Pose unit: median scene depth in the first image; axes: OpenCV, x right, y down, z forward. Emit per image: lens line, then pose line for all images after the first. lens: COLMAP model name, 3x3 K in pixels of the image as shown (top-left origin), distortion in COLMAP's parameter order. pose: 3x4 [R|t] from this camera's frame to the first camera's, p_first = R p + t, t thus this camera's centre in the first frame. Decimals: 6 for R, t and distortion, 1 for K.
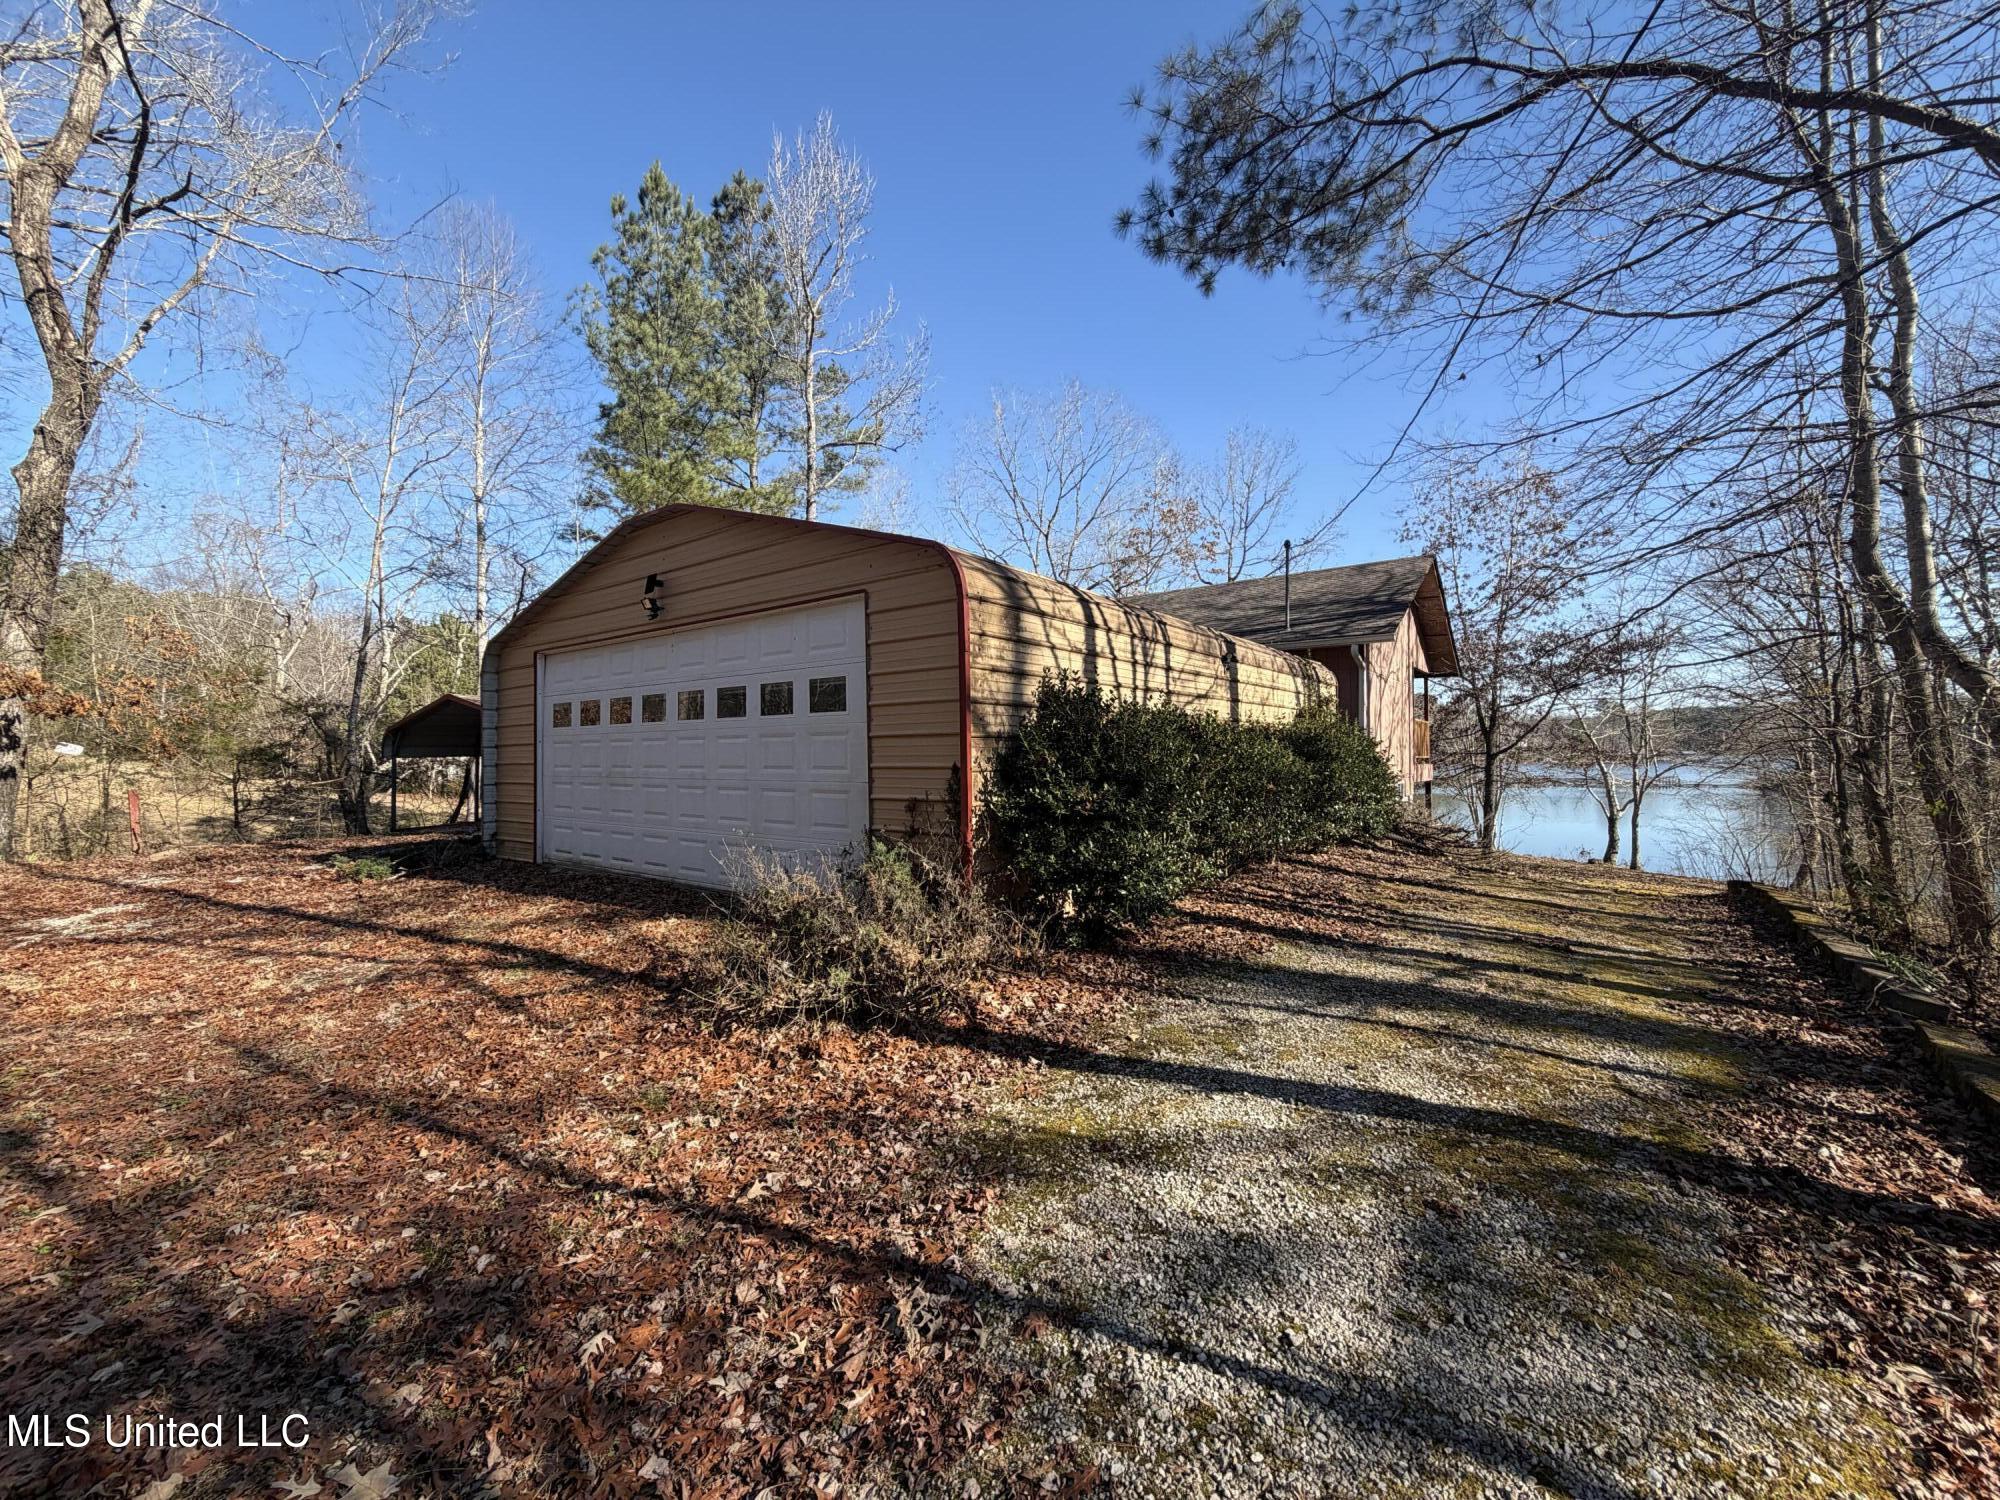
lens RADIAL K [[816.8, 0, 995.9], [0, 816.8, 750.9], [0, 0, 1]] dist [-0.001573, -0.000101]
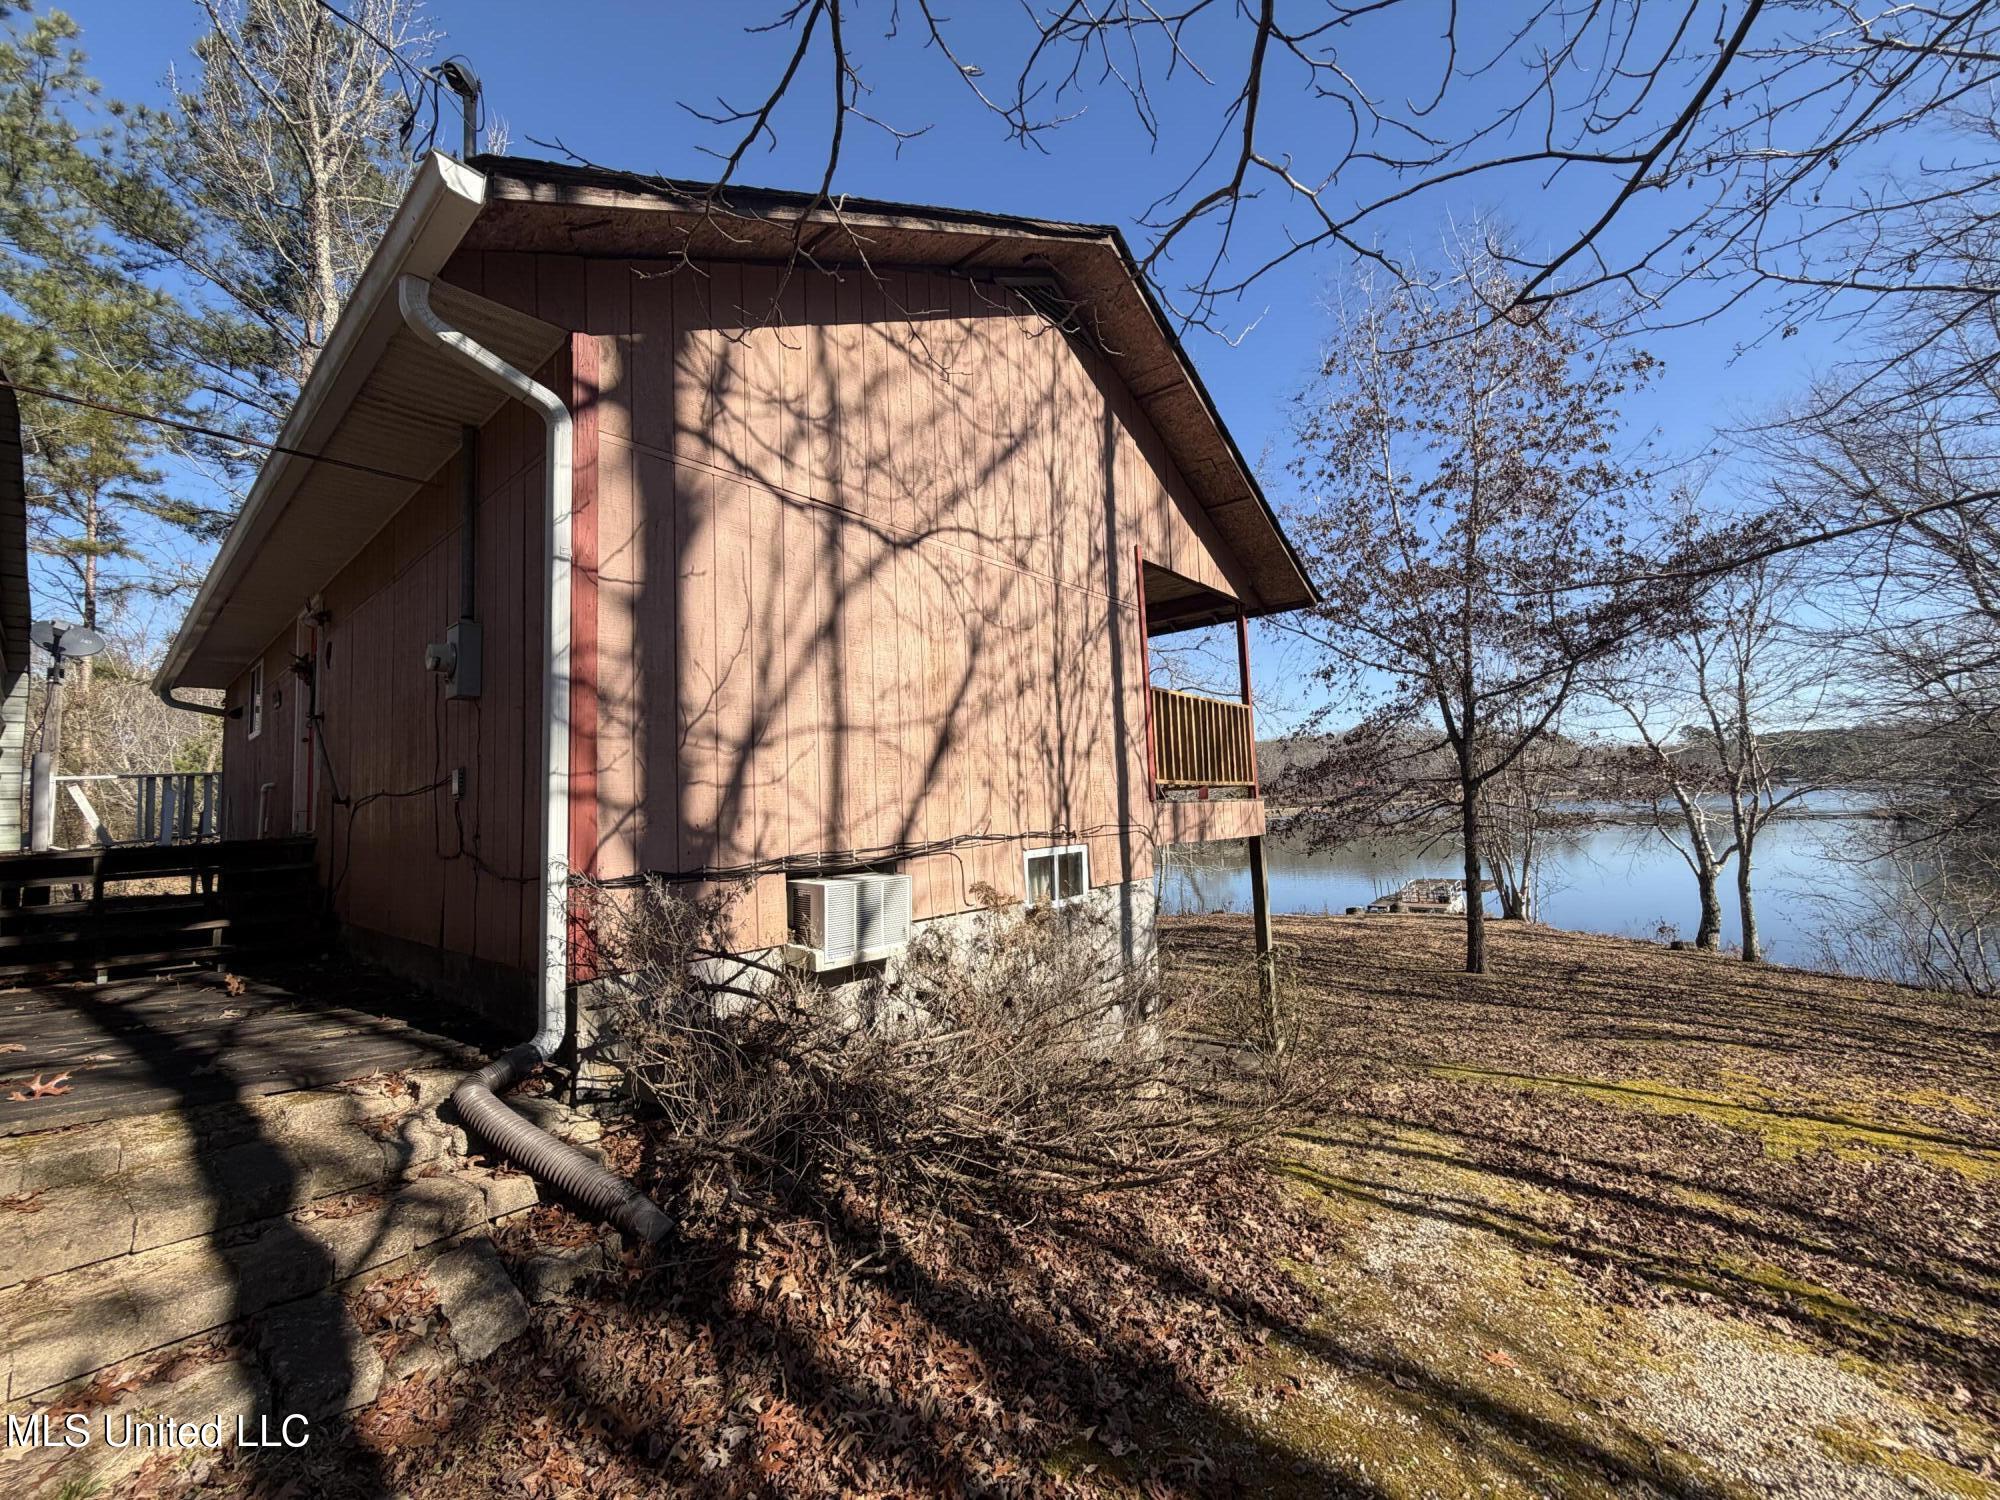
lens RADIAL K [[816.8, 0, 1006.0], [0, 816.8, 754.4], [0, 0, 1]] dist [-0.001573, -0.000101]
pose [[0.997346, -0.041505, -0.059816, 0.258744], [0.037632, 0.997208, -0.064497, 0.008921], [0.062326, 0.062074, 0.996124, 0.333021]]
